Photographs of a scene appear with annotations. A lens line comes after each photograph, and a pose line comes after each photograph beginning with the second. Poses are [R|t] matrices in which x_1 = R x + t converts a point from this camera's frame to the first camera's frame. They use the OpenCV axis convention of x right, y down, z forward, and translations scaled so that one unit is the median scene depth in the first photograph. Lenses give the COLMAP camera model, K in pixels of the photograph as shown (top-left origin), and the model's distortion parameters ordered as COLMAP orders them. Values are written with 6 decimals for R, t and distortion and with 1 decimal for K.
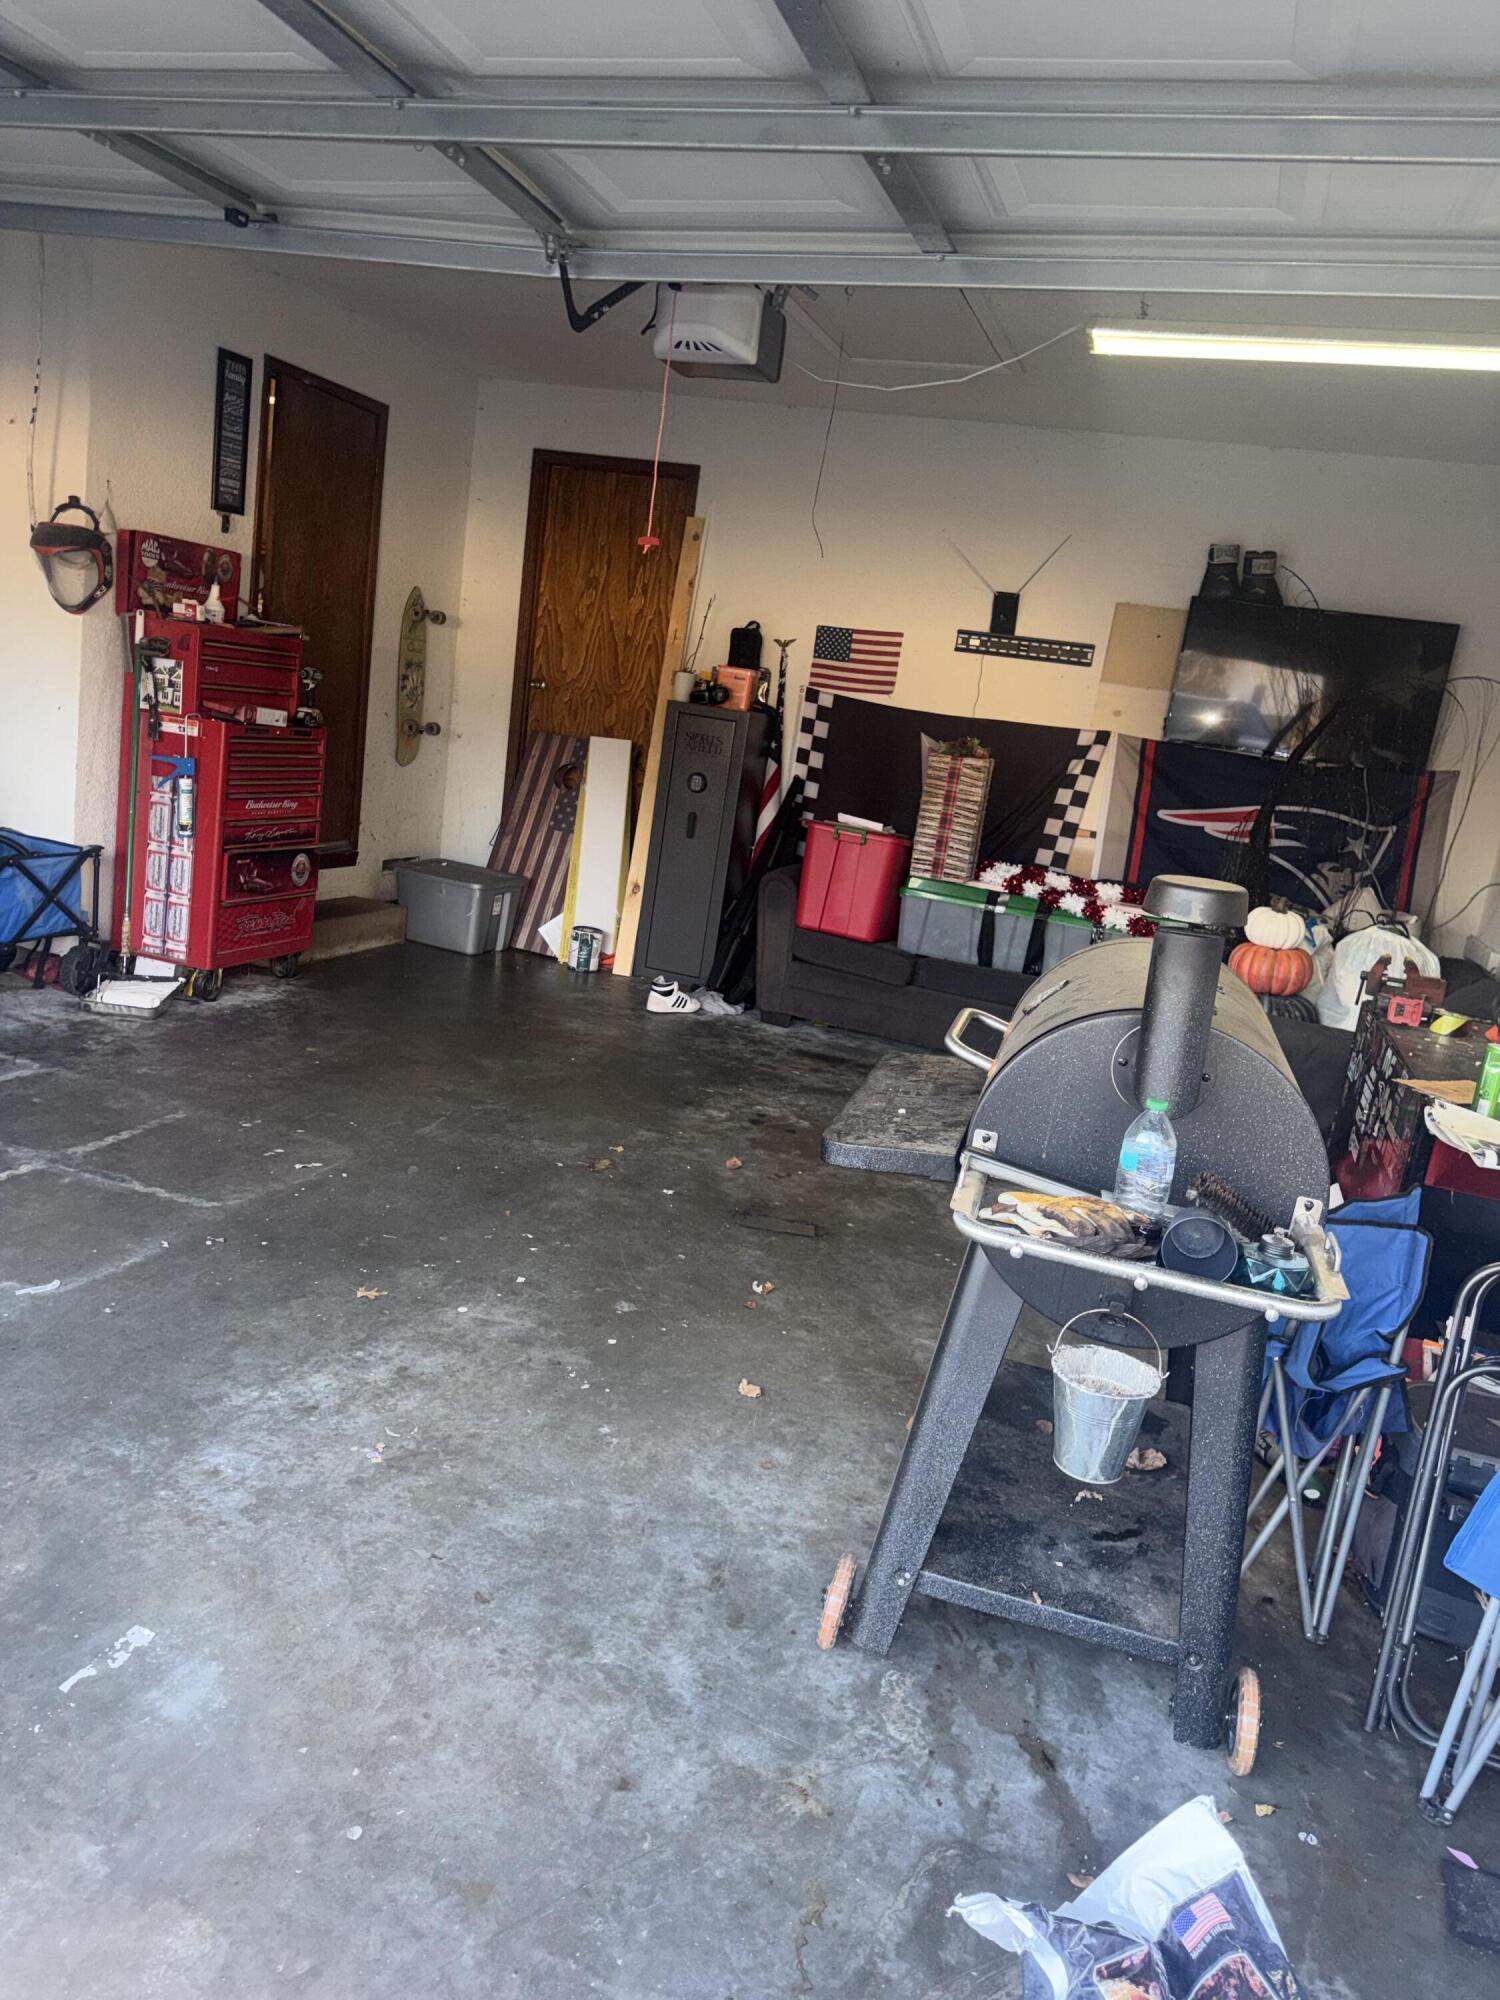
lens RADIAL K [[1380.2, 0, 745.6], [0, 1380.2, 1060.0], [0, 0, 1]] dist [0.148271, -0.235527]
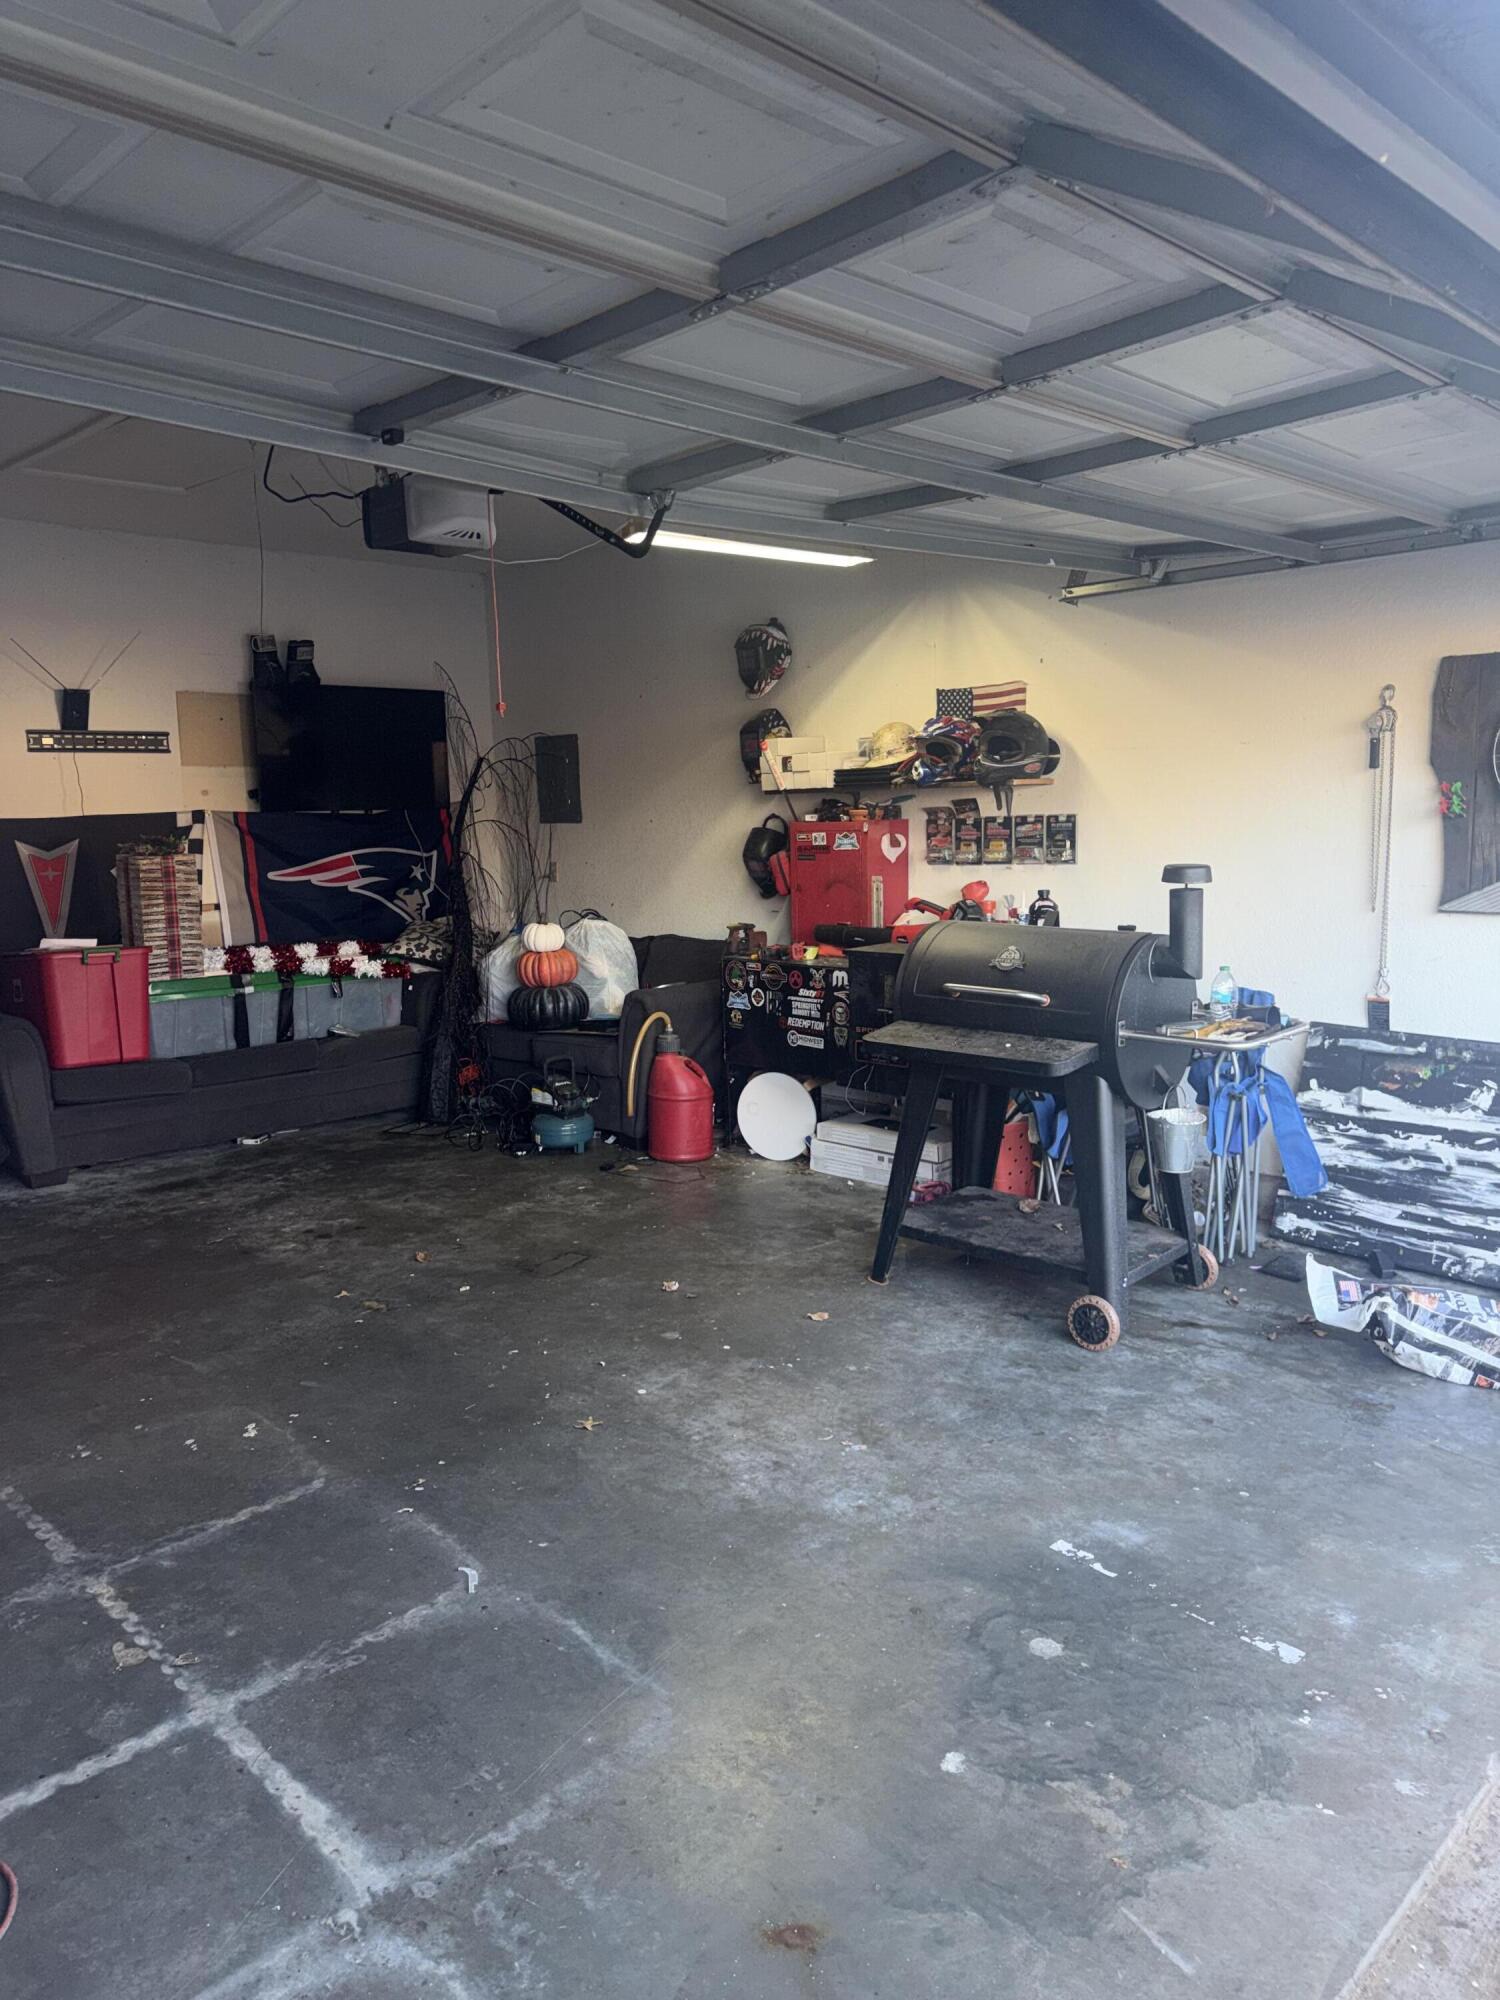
lens RADIAL K [[1380.2, 0, 745.6], [0, 1380.2, 1060.0], [0, 0, 1]] dist [0.148271, -0.235527]
pose [[0.446573, -0.308712, 0.839803, -0.683062], [0.313681, 0.933040, 0.176183, -0.160178], [-0.837960, 0.184752, 0.513507, 0.205709]]
